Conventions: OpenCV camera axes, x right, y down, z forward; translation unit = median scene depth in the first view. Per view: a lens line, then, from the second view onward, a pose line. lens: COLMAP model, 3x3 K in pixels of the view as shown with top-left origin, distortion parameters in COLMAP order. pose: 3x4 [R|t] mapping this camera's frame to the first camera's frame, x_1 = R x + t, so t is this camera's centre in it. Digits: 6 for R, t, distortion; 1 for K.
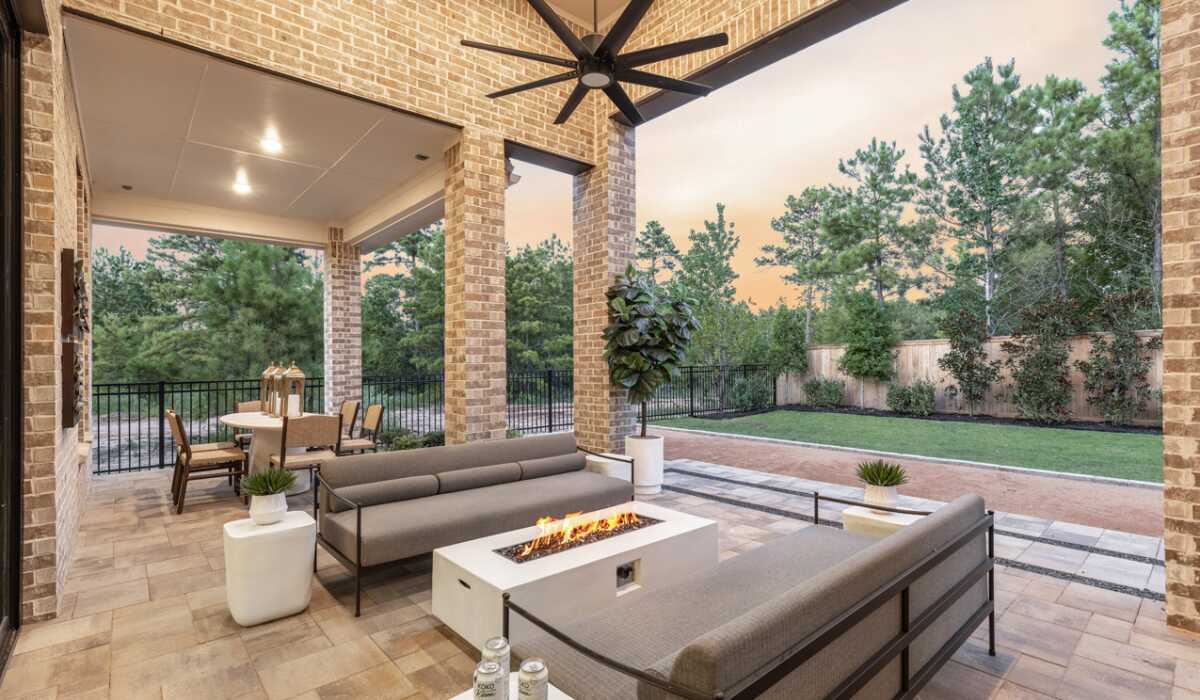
lens RADIAL K [[541.4, 0, 603.0], [0, 541.4, 357.4], [0, 0, 1]] dist [0.009599, -0.000874]
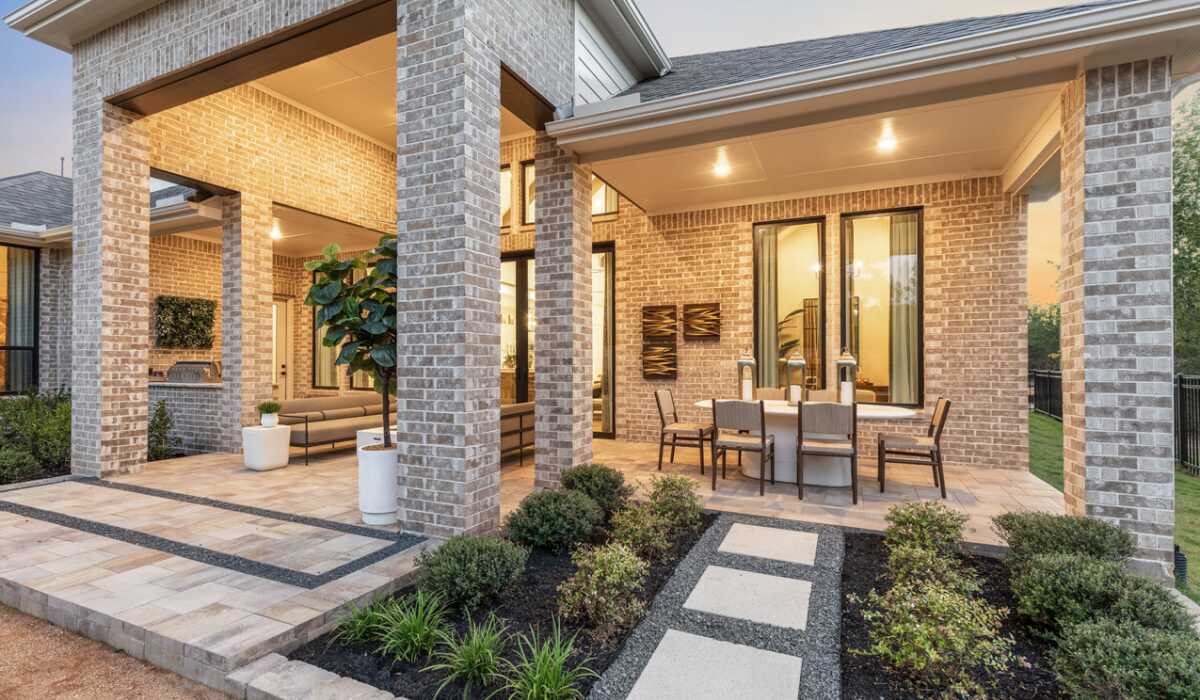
lens RADIAL K [[541.4, 0, 602.3], [0, 541.4, 351.2], [0, 0, 1]] dist [0.009599, -0.000874]
pose [[-0.914661, -0.001666, -0.404219, 0.092772], [0.008436, 0.999695, -0.023207, 0.029782], [0.404134, -0.024636, -0.914368, 1.575035]]
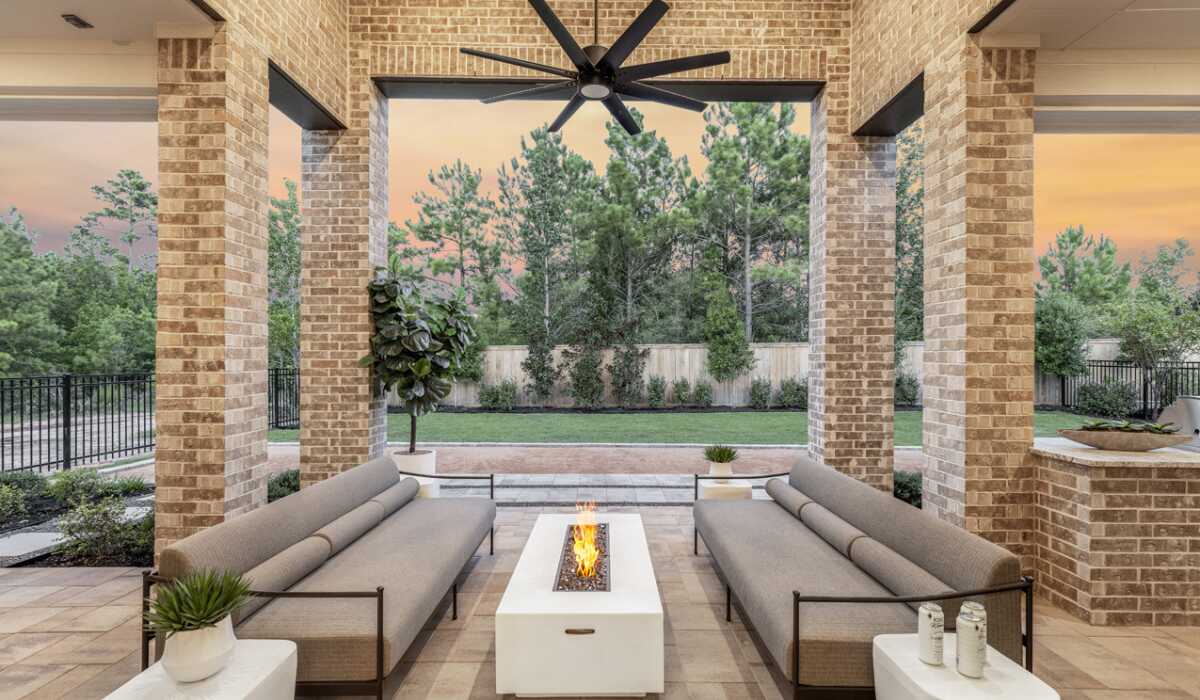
lens RADIAL K [[541.4, 0, 604.8], [0, 541.4, 358.7], [0, 0, 1]] dist [0.009599, -0.000874]
pose [[0.660182, 0.012696, 0.750998, -0.338809], [-0.015461, 0.999875, -0.003312, -0.008549], [-0.750947, -0.009425, 0.660296, 0.149096]]
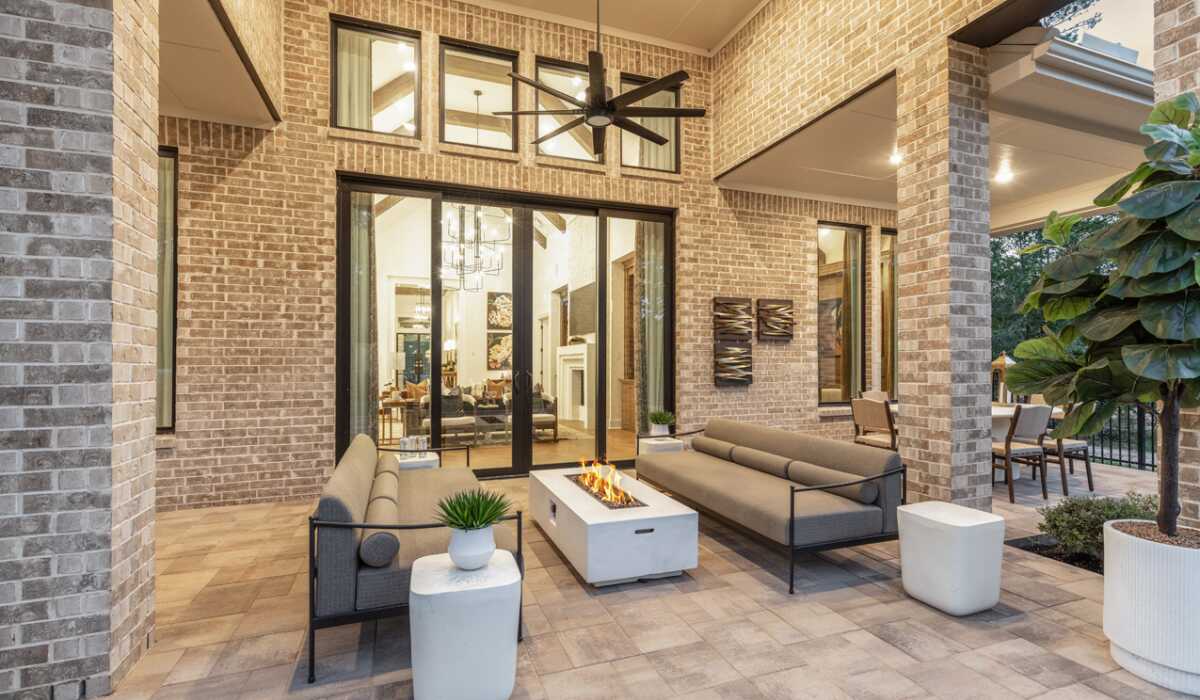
lens RADIAL K [[541.4, 0, 608.8], [0, 541.4, 349.2], [0, 0, 1]] dist [0.009599, -0.000874]
pose [[-0.352147, -0.013563, -0.935847, 0.512987], [0.011254, 0.999761, -0.018724, 0.013665], [0.935877, -0.017126, -0.351910, 0.660663]]
